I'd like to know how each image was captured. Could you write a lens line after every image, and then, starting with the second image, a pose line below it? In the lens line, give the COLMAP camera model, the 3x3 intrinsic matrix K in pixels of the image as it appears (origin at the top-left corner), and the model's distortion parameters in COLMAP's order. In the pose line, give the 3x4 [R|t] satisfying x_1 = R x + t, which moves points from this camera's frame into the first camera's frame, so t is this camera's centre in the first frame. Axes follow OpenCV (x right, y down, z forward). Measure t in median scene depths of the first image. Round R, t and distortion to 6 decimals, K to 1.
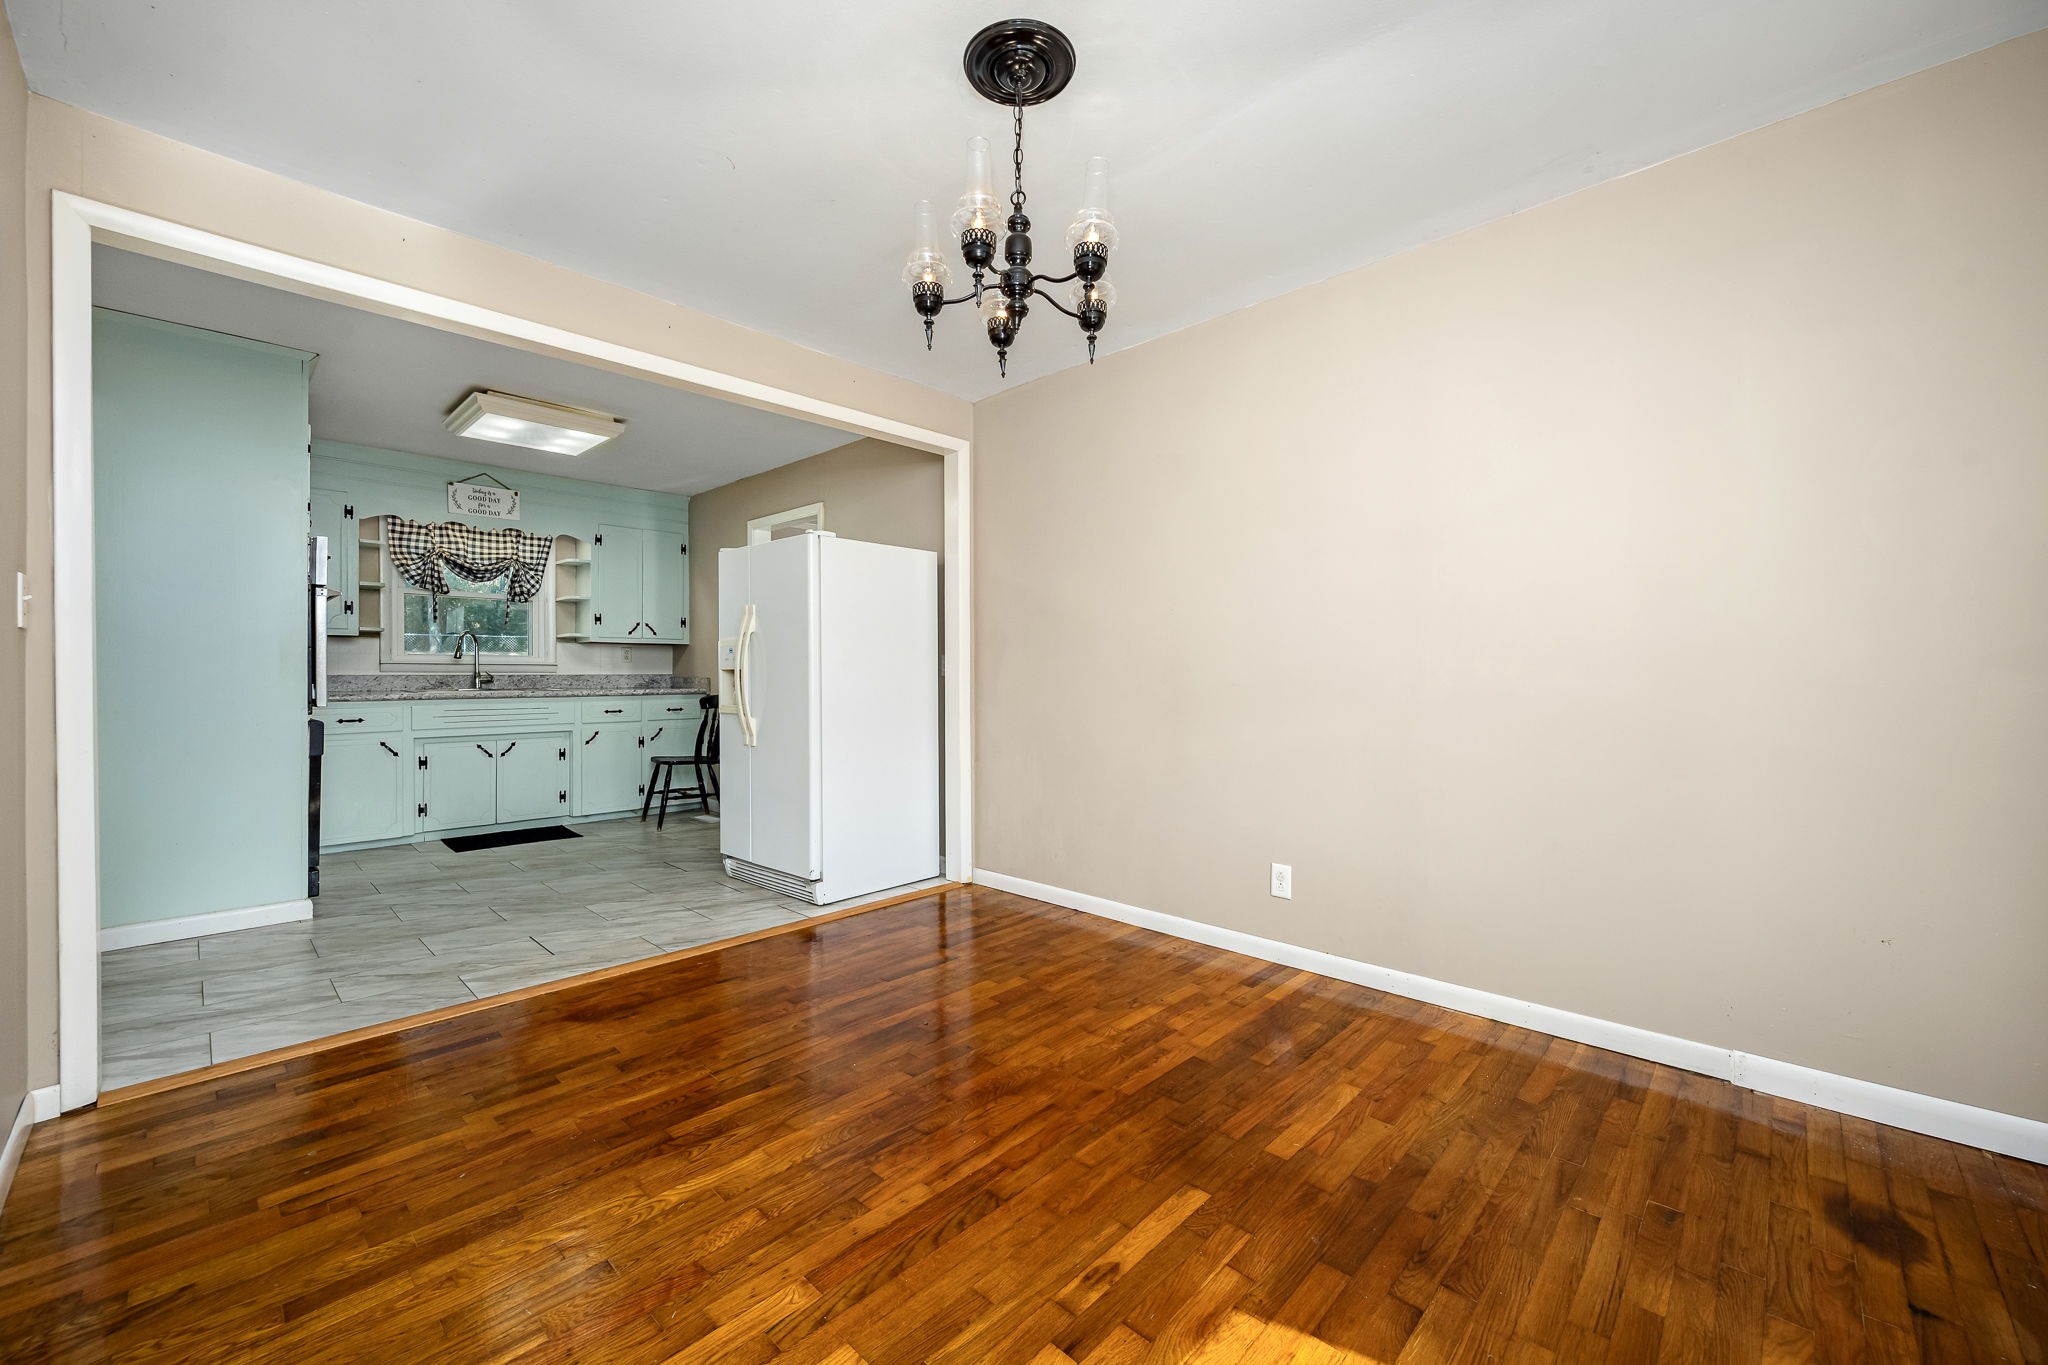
lens RADIAL K [[812.1, 0, 1013.2], [0, 812.1, 663.7], [0, 0, 1]] dist [-0.000122, 0.000096]
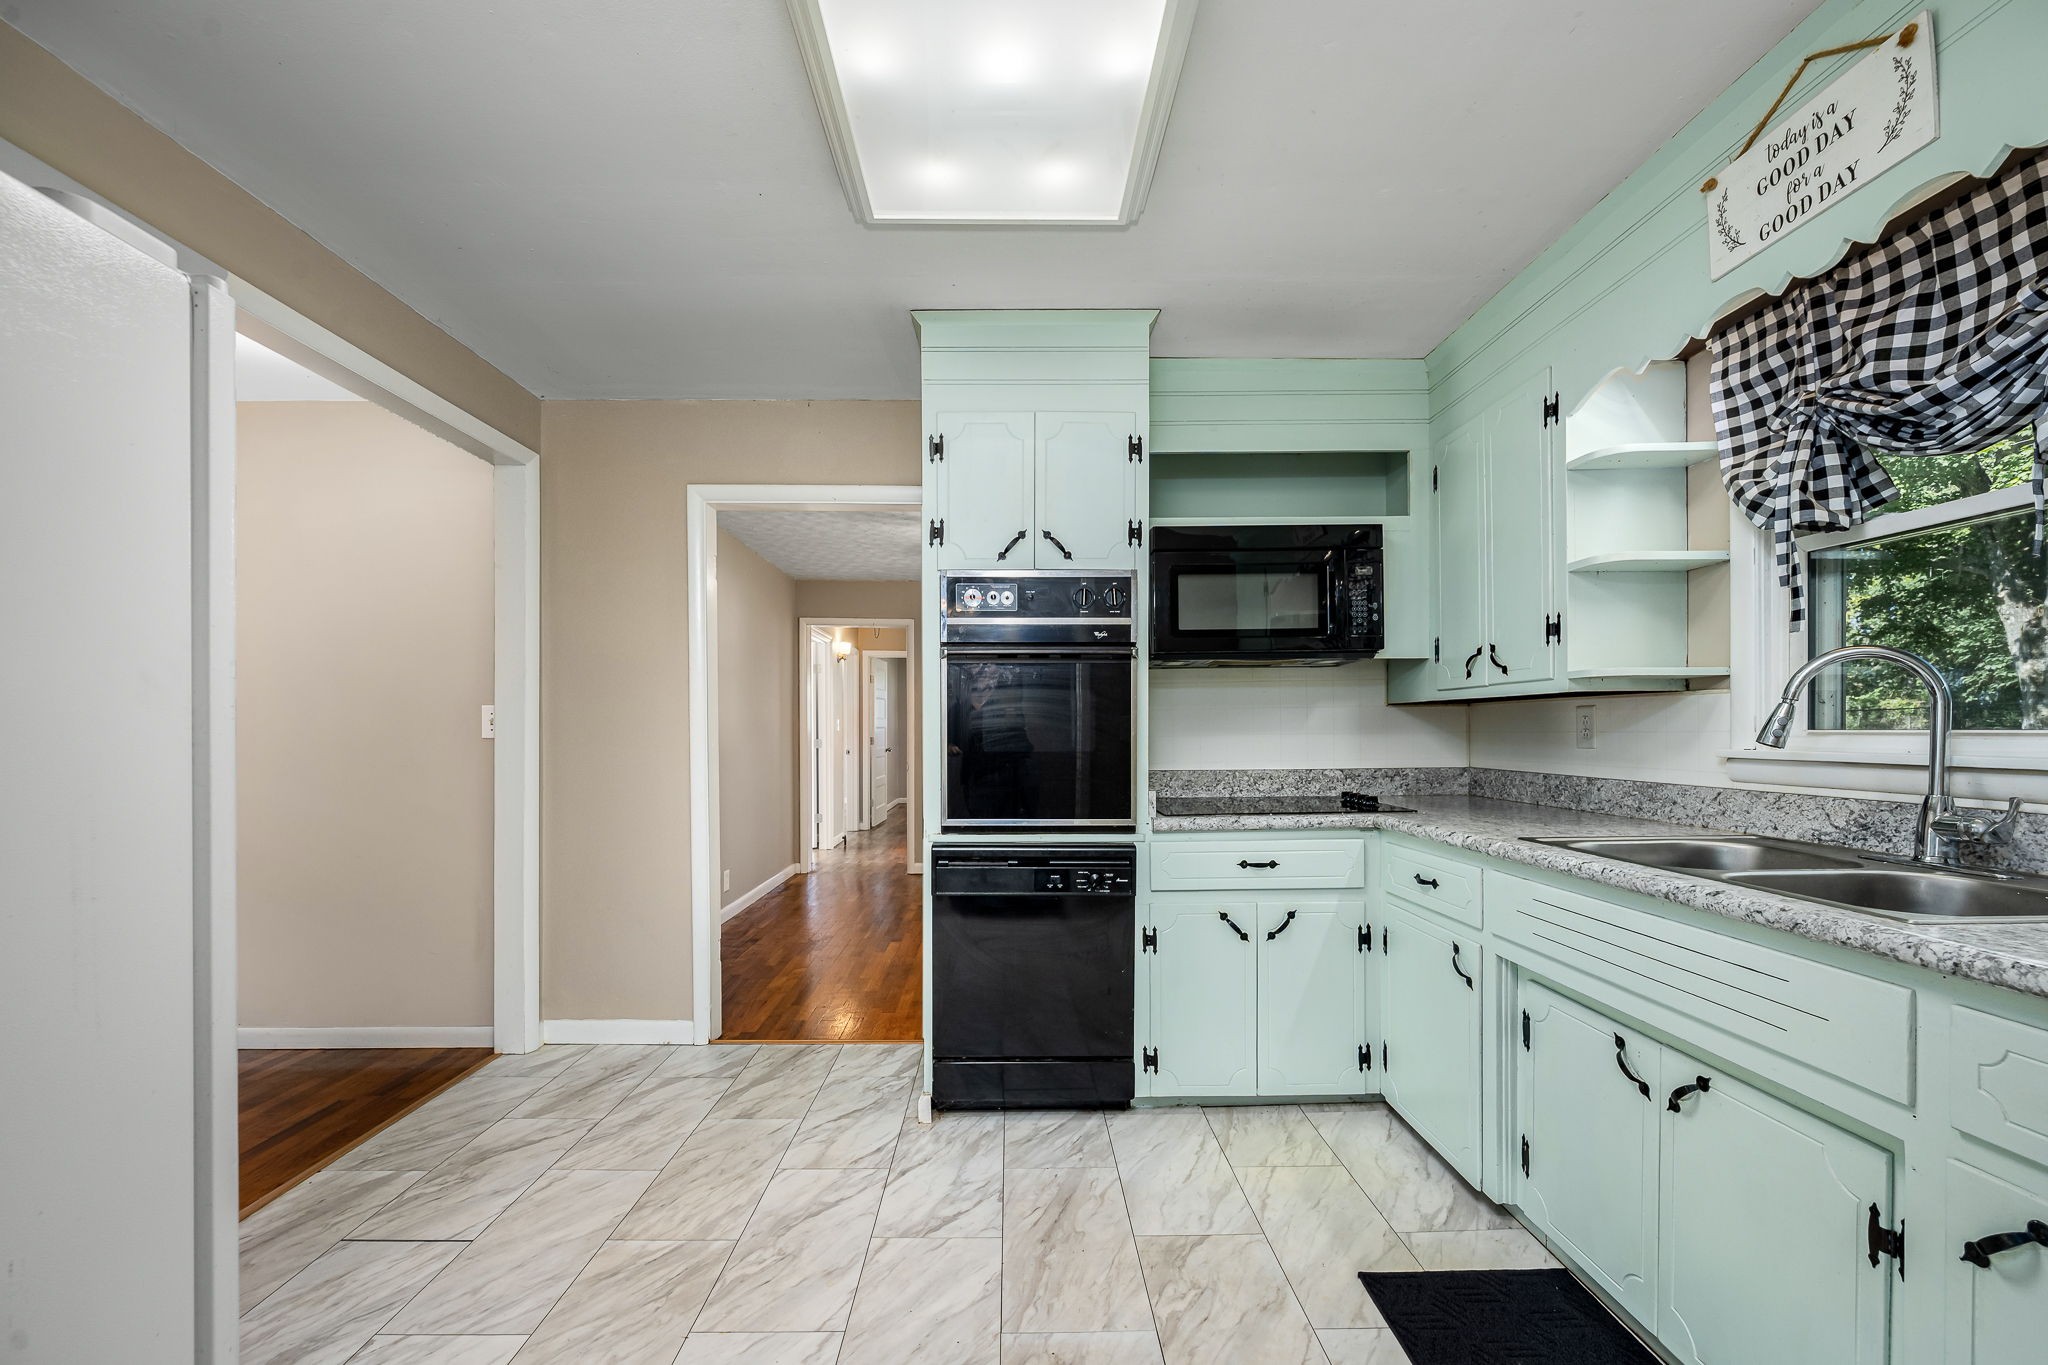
lens RADIAL K [[837.9, 0, 1010.7], [0, 837.9, 732.7], [0, 0, 1]] dist [-0.001466, -0.000840]
pose [[-0.709353, 0.002605, -0.704848, -0.623237], [0.004388, 0.999990, -0.000719, -0.028339], [0.704840, -0.003603, -0.709358, 2.332632]]
